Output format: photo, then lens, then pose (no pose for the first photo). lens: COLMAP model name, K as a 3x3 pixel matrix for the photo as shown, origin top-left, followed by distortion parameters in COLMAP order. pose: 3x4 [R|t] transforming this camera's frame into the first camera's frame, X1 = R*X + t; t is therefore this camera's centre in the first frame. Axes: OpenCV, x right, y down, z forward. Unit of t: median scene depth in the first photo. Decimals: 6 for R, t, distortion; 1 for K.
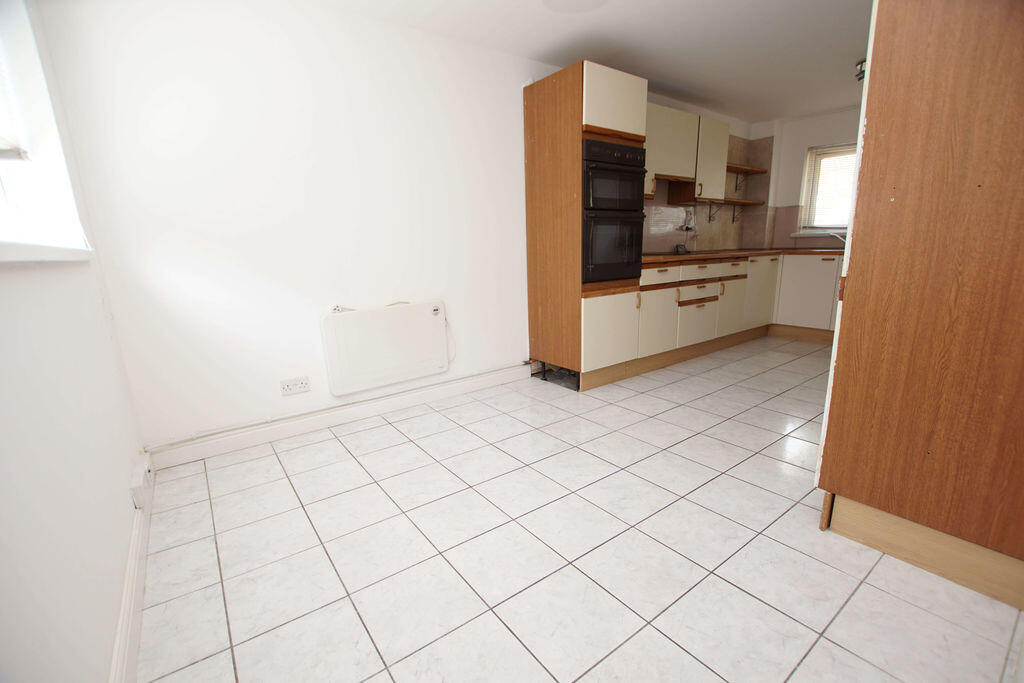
lens RADIAL K [[451.5, 0, 512.6], [0, 451.5, 356.3], [0, 0, 1]] dist [-0.033885, -0.000040]
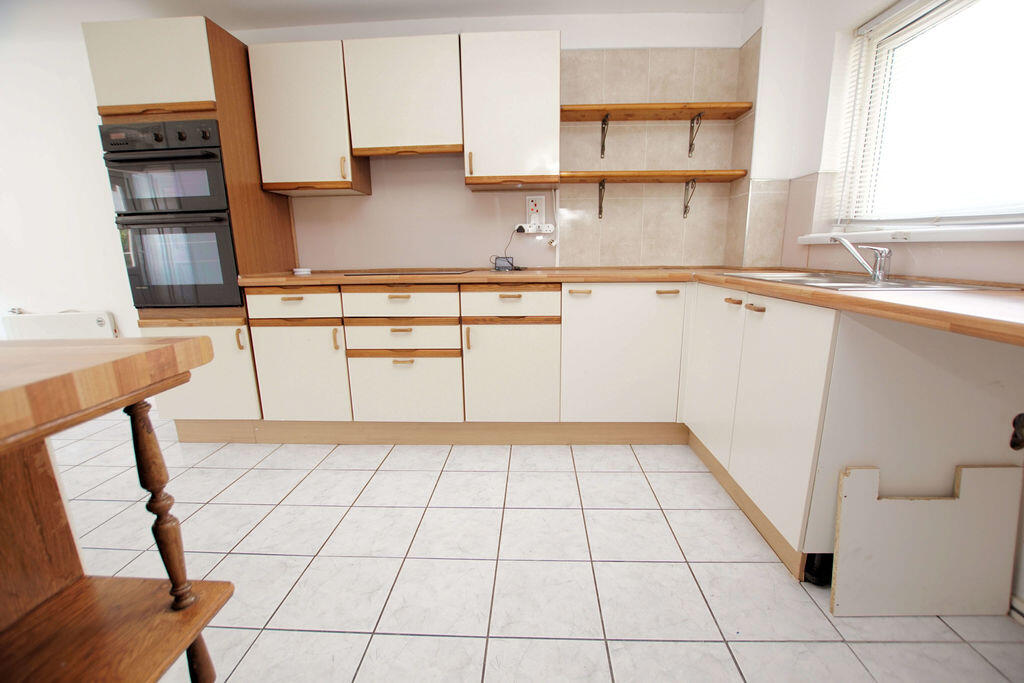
lens RADIAL K [[451.5, 0, 512.6], [0, 451.5, 356.3], [0, 0, 1]] dist [-0.033885, -0.000040]
pose [[0.779743, 0.160320, -0.605226, 0.890788], [-0.158653, 0.985705, 0.056706, -0.176104], [0.605665, 0.051805, 0.794032, 0.612198]]
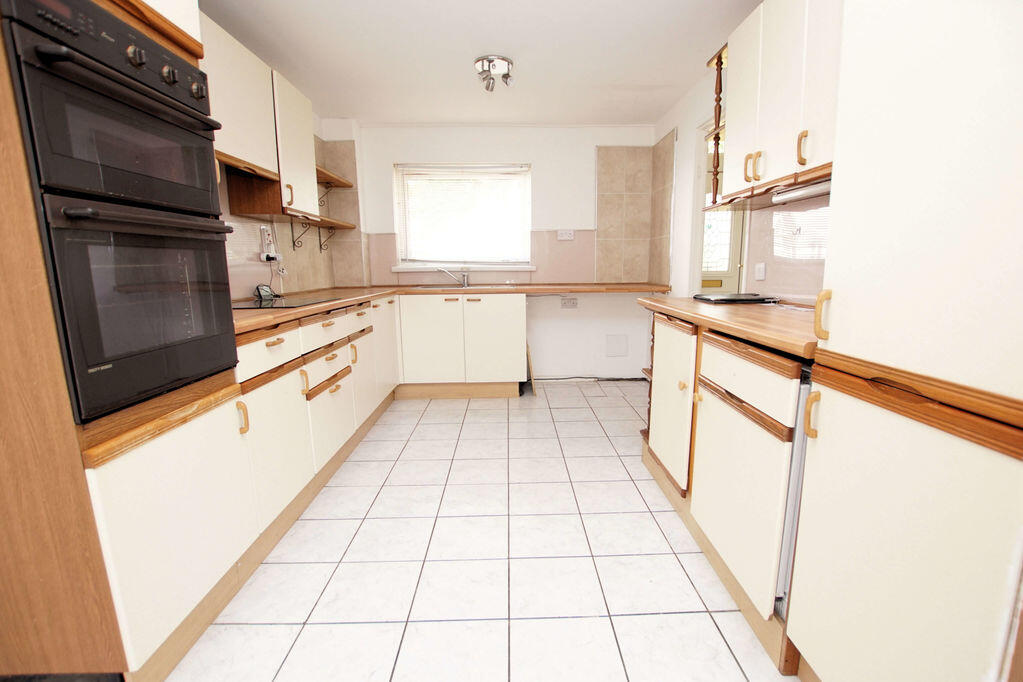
lens RADIAL K [[475.1, 0, 527.0], [0, 475.1, 358.7], [0, 0, 1]] dist [-0.031086, 0.000211]
pose [[0.562131, -0.135165, 0.815928, 0.057863], [0.190884, 0.981122, 0.031022, -0.121547], [-0.804718, 0.138310, 0.577320, 0.429461]]
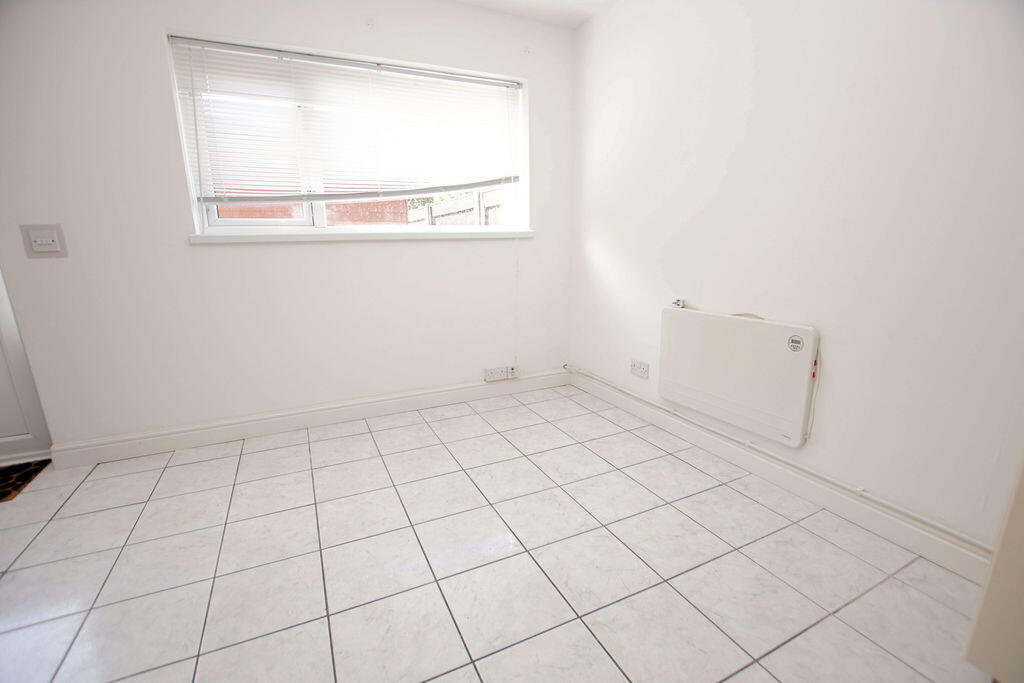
lens RADIAL K [[451.5, 0, 512.6], [0, 451.5, 356.3], [0, 0, 1]] dist [-0.033885, -0.000040]
pose [[-0.177758, 0.274695, -0.944958, 0.351037], [-0.226218, 0.923128, 0.310903, -0.142173], [0.957720, 0.269032, -0.101953, 0.552417]]
